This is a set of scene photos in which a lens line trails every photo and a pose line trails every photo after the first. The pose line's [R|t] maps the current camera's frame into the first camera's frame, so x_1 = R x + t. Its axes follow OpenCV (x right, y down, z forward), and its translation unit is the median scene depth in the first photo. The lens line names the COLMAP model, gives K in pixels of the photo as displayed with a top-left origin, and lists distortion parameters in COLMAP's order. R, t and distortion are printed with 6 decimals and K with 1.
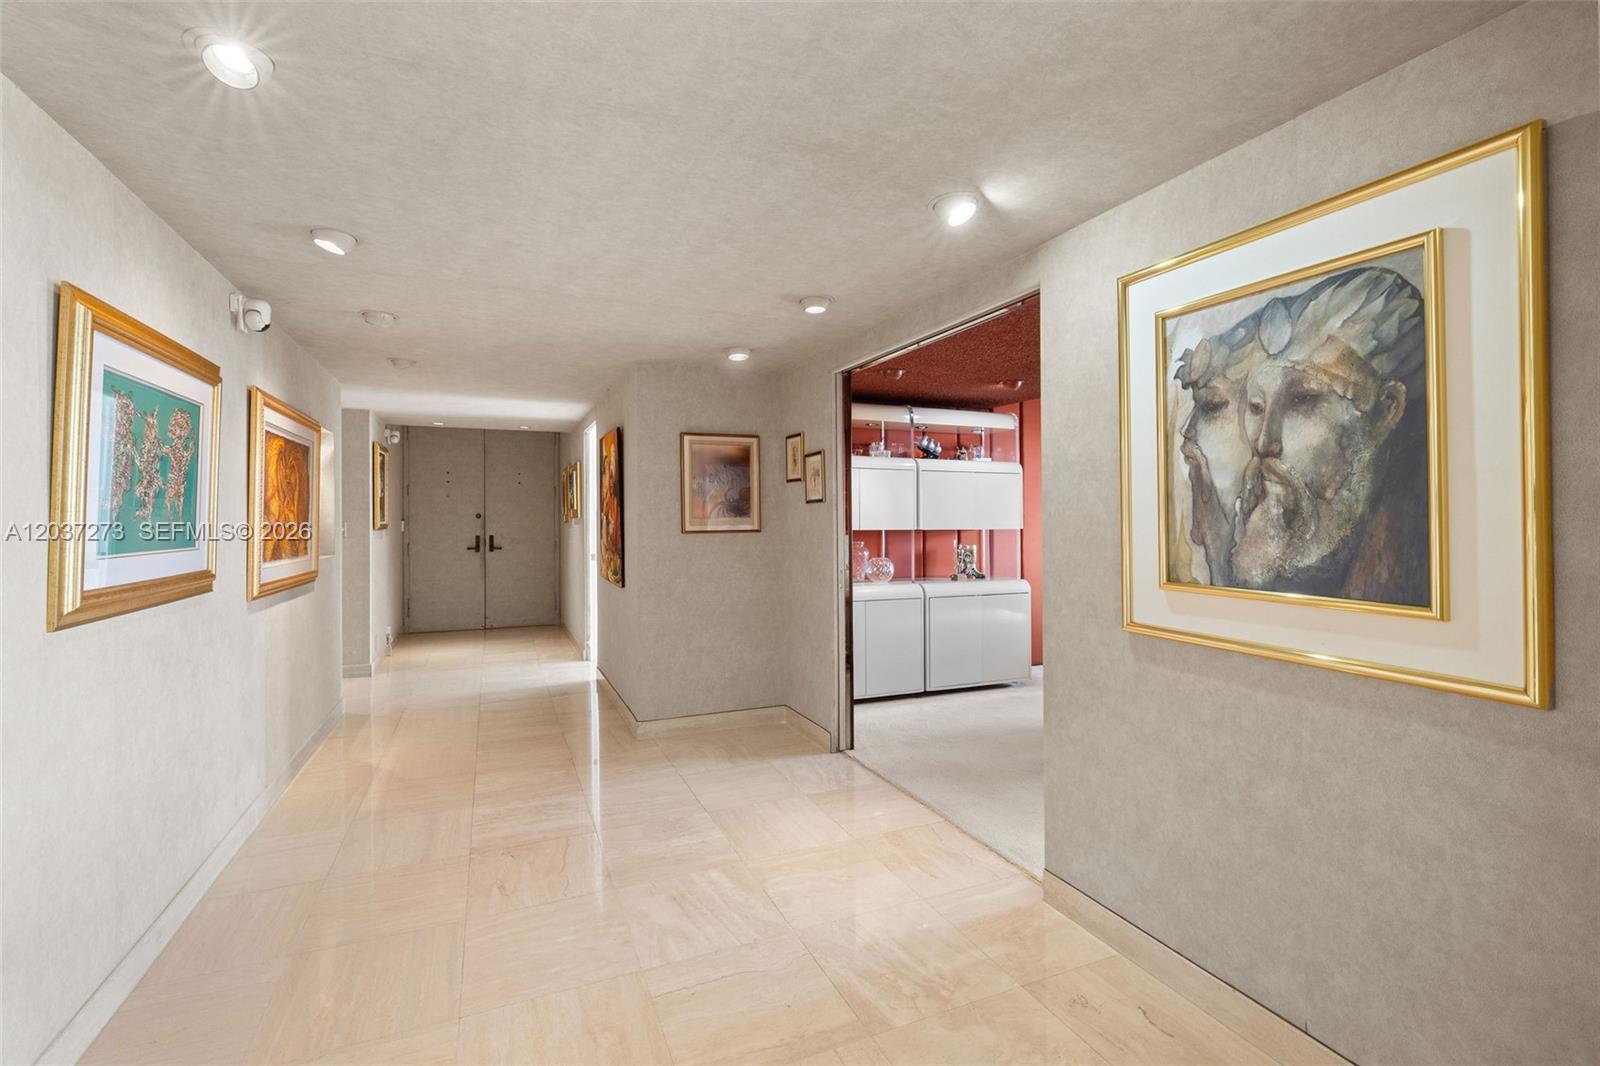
lens RADIAL K [[692.3, 0, 802.7], [0, 692.3, 520.0], [0, 0, 1]] dist [-0.004239, -0.000246]
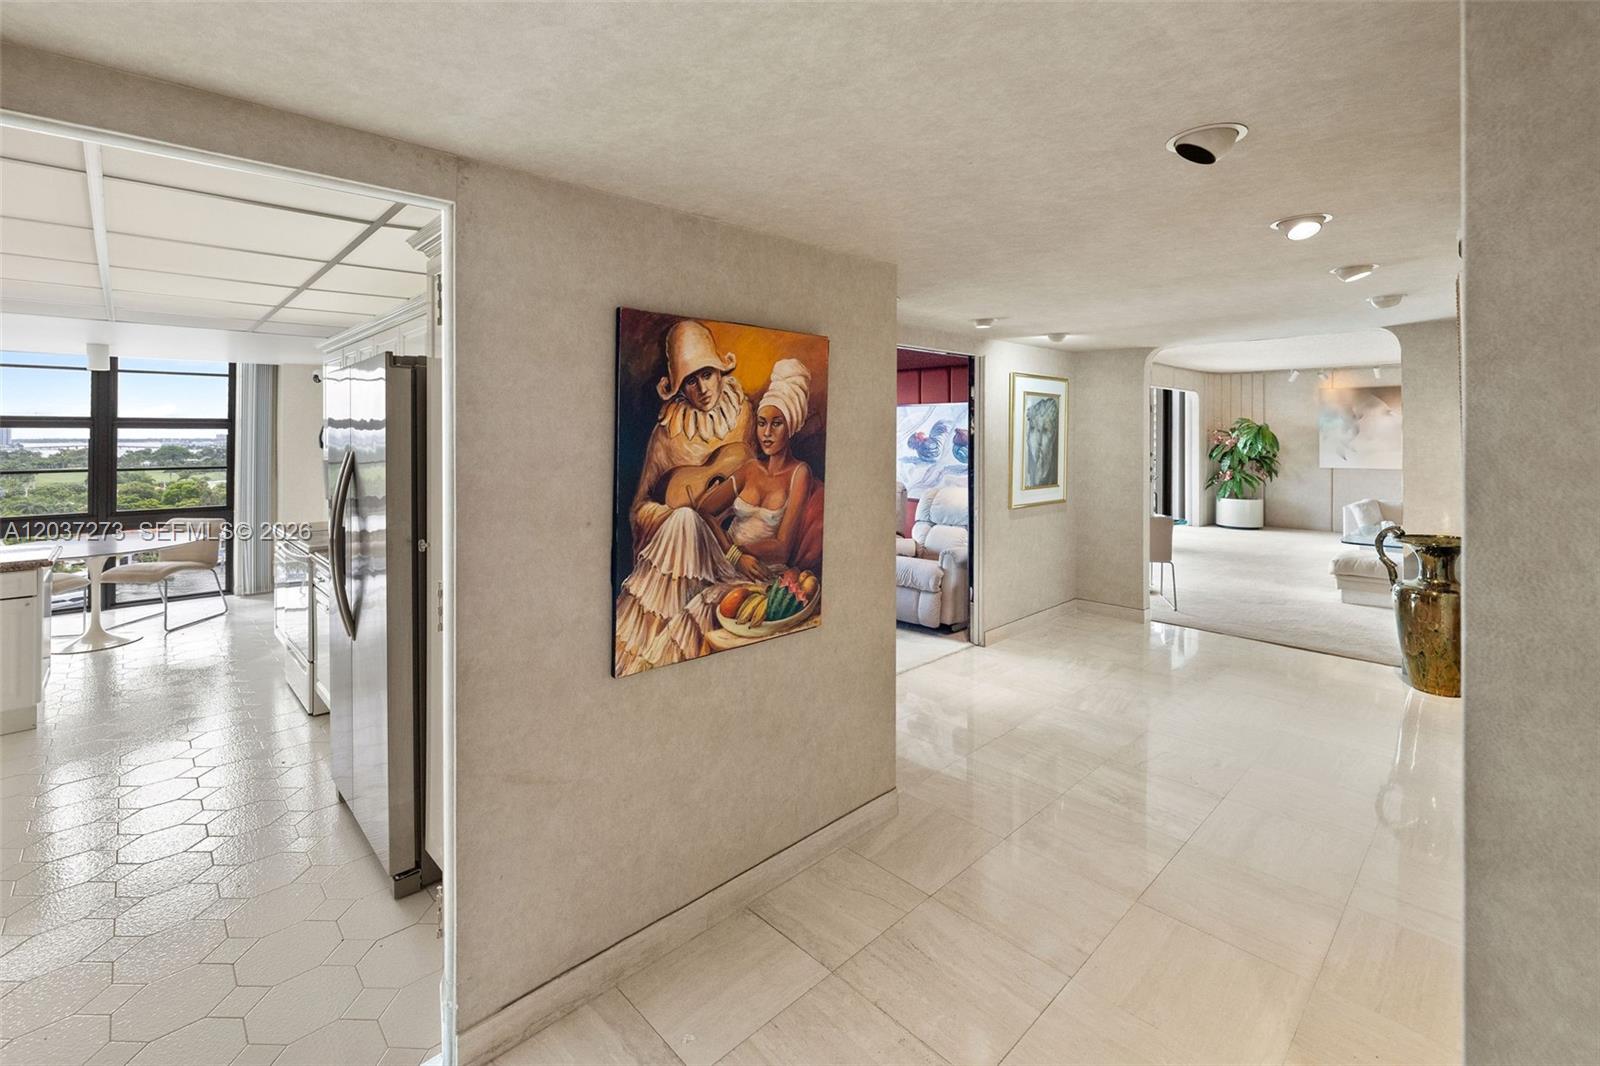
lens RADIAL K [[692.3, 0, 772.7], [0, 692.3, 421.0], [0, 0, 1]] dist [-0.004239, -0.000246]
pose [[-0.312016, 0.015024, 0.949958, -1.925889], [-0.013065, 0.999713, -0.020102, -0.116488], [-0.949987, -0.018684, -0.311730, 2.994759]]
